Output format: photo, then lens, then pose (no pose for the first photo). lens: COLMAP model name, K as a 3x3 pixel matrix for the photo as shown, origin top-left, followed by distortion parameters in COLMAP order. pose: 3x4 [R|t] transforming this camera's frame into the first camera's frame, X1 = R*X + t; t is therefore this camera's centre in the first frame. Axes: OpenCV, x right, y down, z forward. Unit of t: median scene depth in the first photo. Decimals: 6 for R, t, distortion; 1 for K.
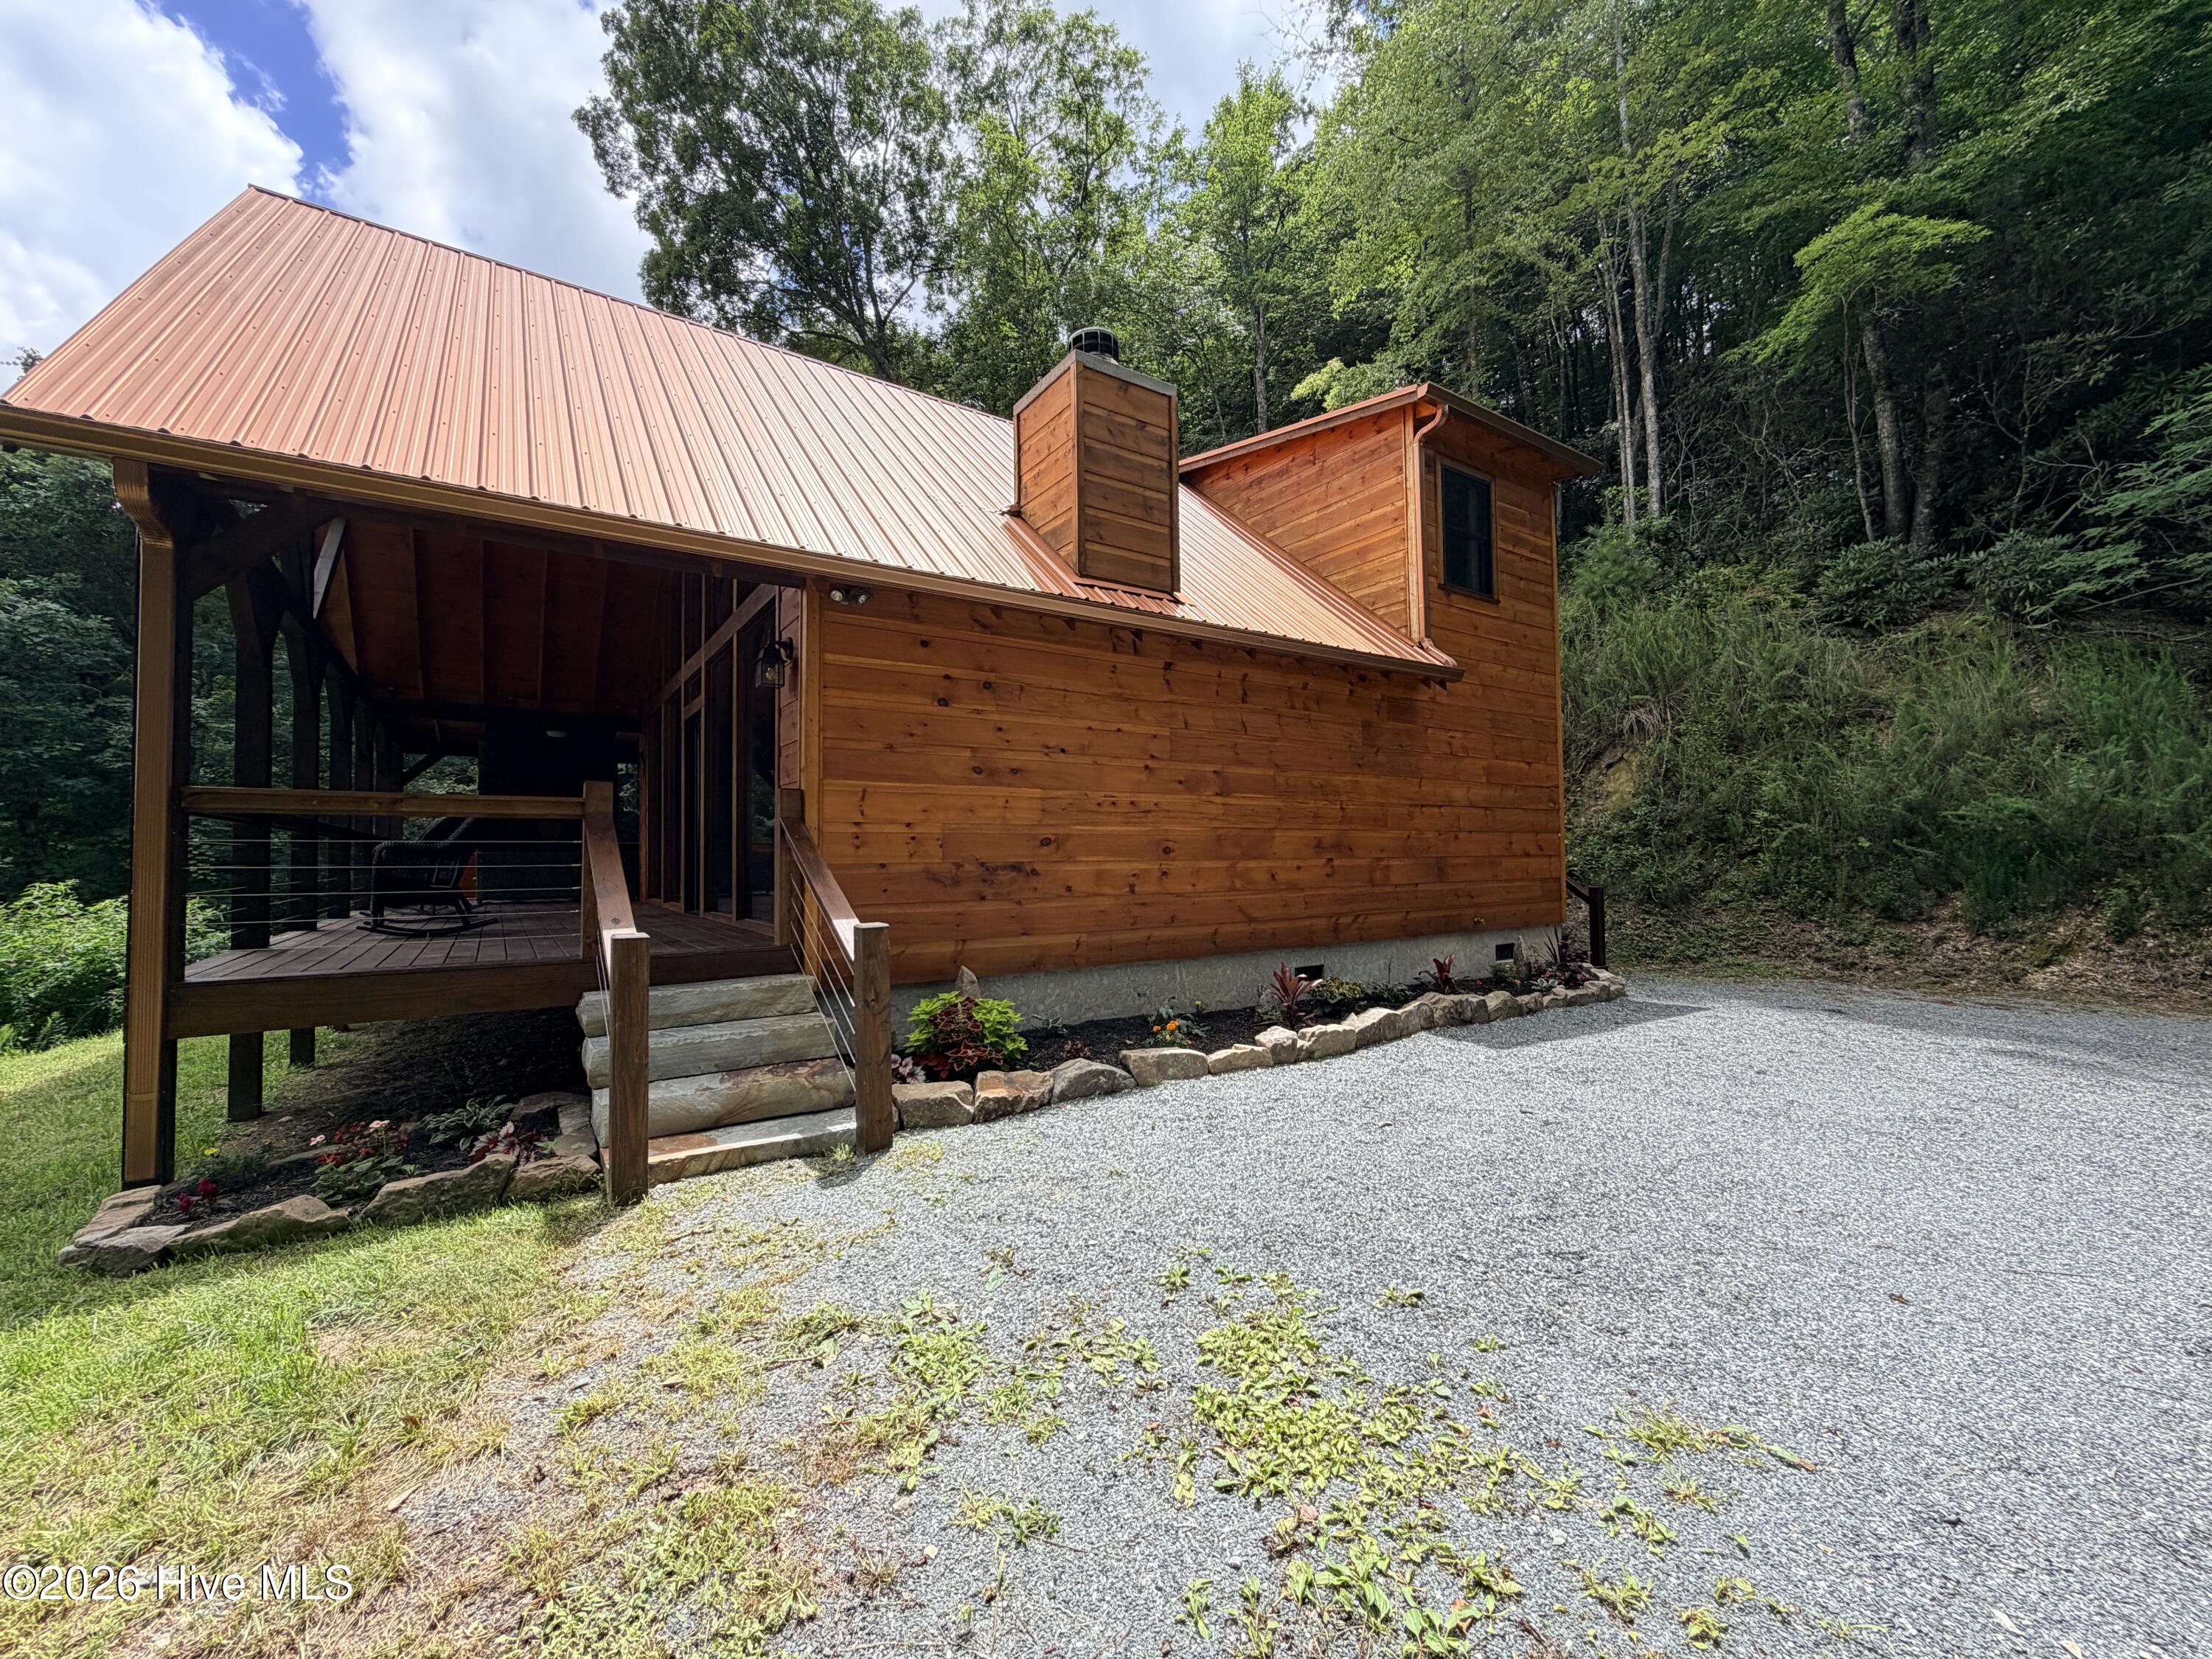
lens RADIAL K [[883.7, 0, 1102.3], [0, 883.7, 833.6], [0, 0, 1]] dist [-0.000483, 0.000106]
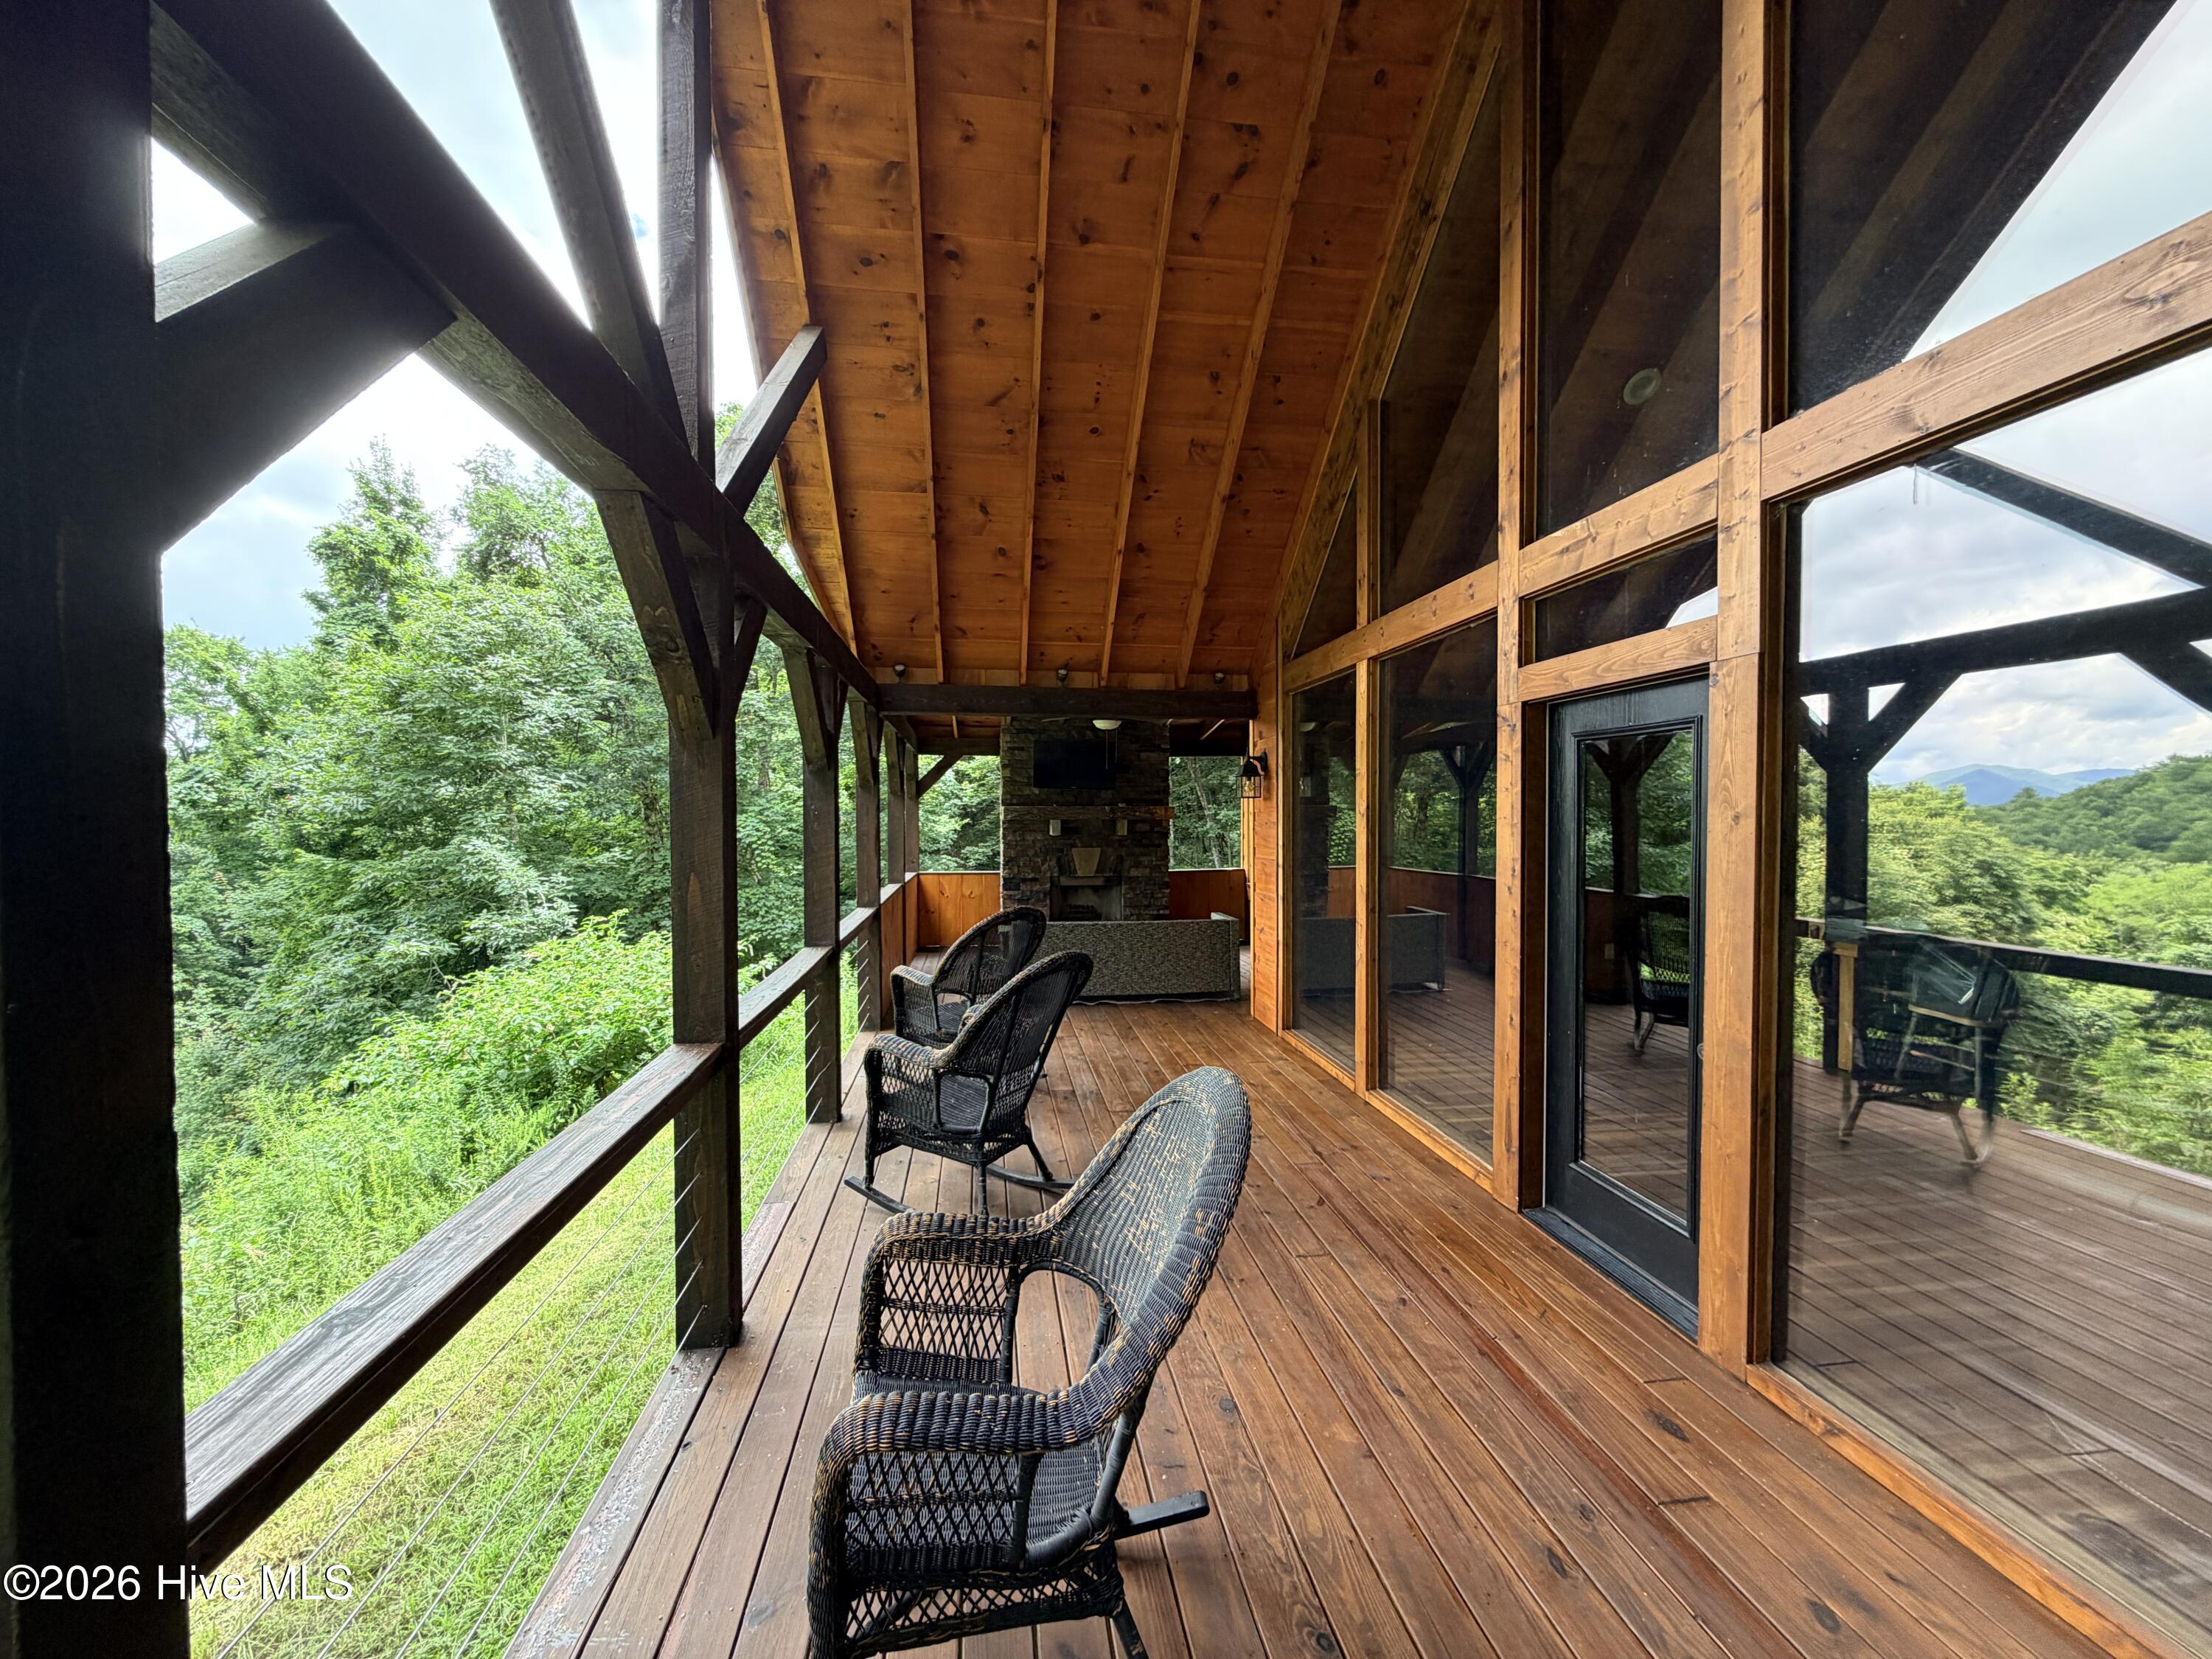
lens RADIAL K [[883.7, 0, 1097.1], [0, 883.7, 831.6], [0, 0, 1]] dist [-0.000483, 0.000106]
pose [[0.891043, 0.017947, -0.453563, -0.708317], [0.006060, 0.998659, 0.051420, -0.143818], [0.453878, -0.048566, 0.889739, 0.897413]]
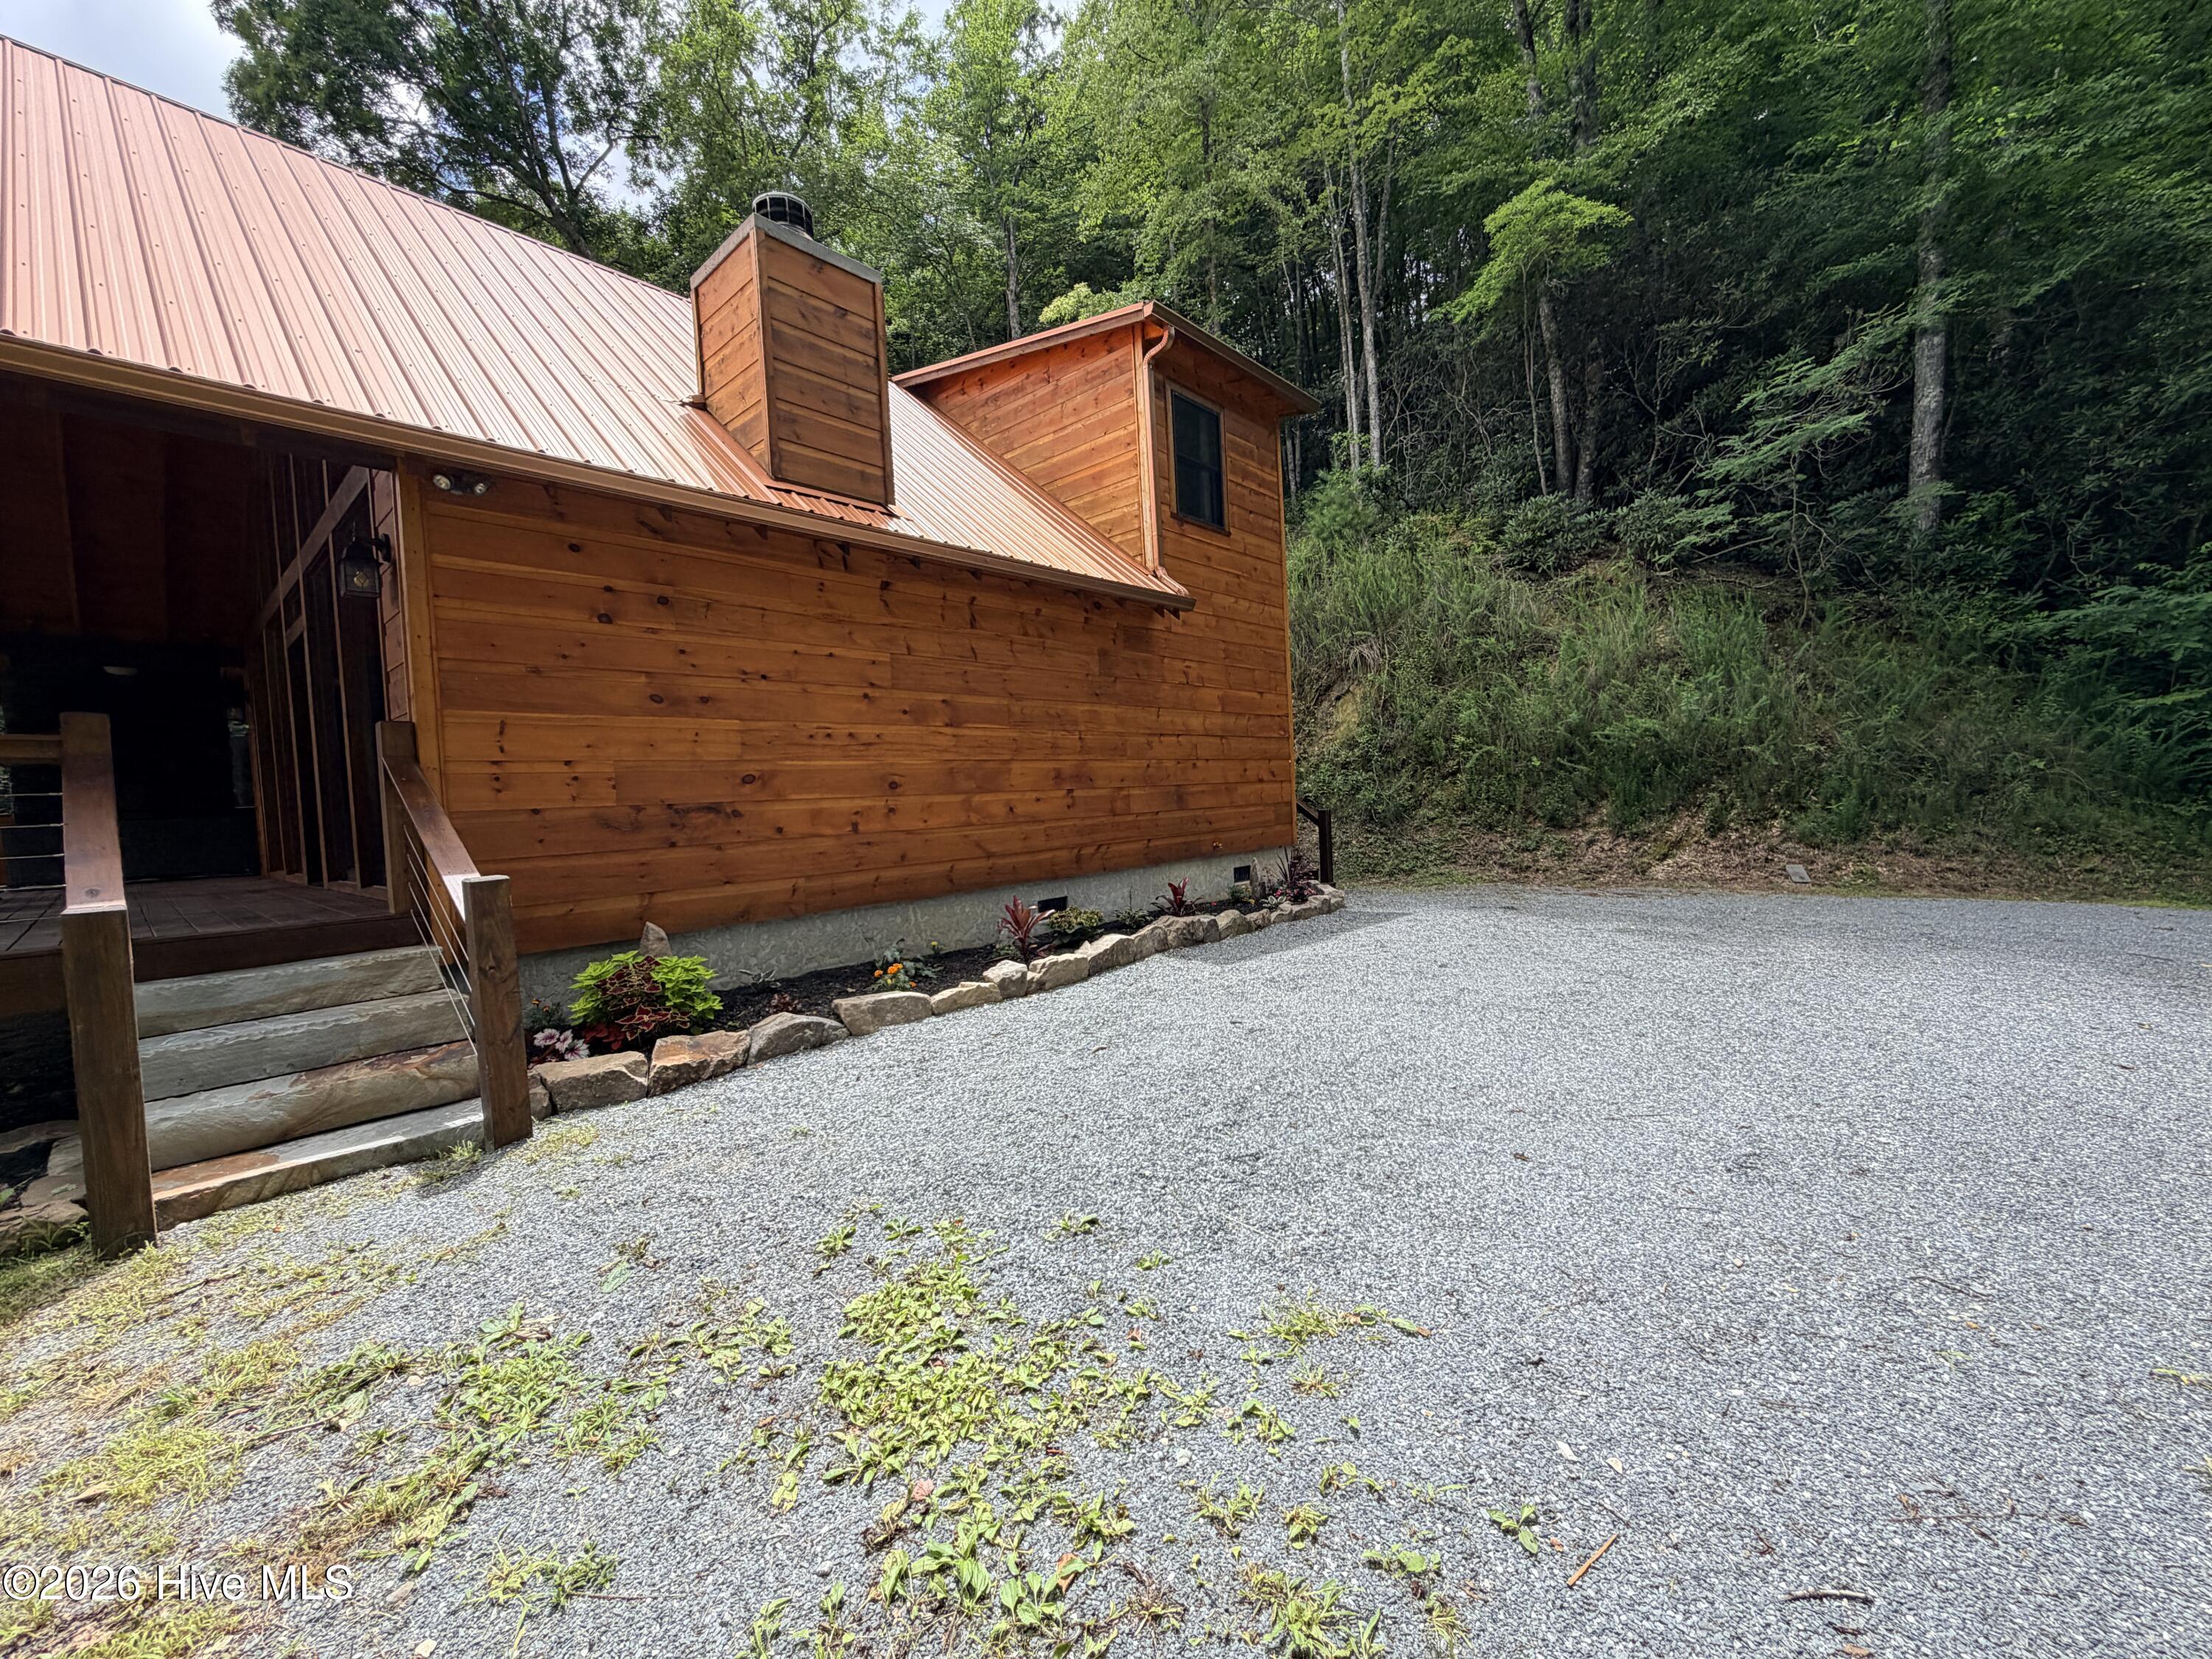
lens RADIAL K [[883.7, 0, 1104.0], [0, 883.7, 834.6], [0, 0, 1]] dist [-0.000483, 0.000106]
pose [[0.969440, -0.047916, 0.240602, 0.073939], [0.032580, 0.997199, 0.067323, 0.018276], [-0.243154, -0.057427, 0.968286, 0.042251]]
